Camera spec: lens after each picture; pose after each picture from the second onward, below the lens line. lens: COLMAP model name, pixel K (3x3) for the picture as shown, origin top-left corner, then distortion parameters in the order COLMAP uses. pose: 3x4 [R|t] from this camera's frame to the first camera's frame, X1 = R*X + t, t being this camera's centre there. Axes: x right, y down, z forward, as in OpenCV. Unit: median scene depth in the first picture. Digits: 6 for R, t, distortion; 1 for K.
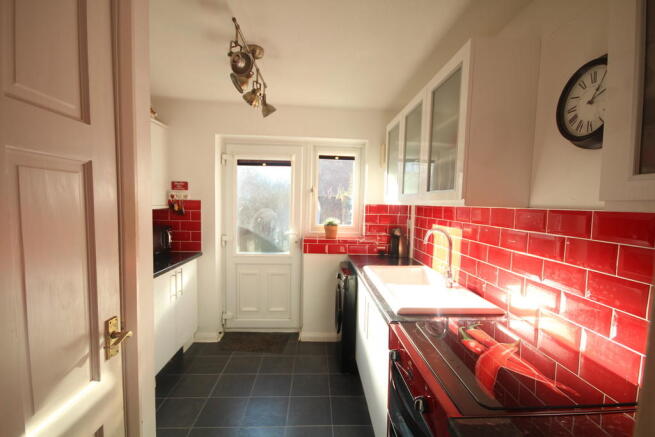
lens RADIAL K [[325.2, 0, 327.8], [0, 325.2, 227.0], [0, 0, 1]] dist [0.001491, 0.001089]
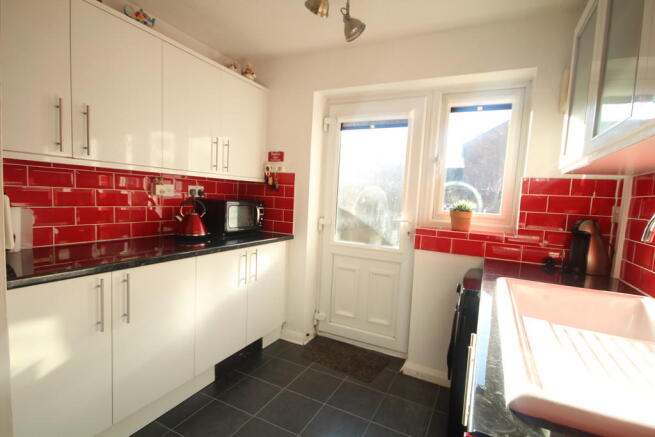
lens RADIAL K [[325.2, 0, 327.8], [0, 325.2, 227.0], [0, 0, 1]] dist [0.001491, 0.001089]
pose [[0.868868, 0.068613, -0.490265, 0.101745], [-0.074290, 0.997205, 0.007900, 0.042179], [0.489437, 0.029557, 0.871538, 0.301056]]
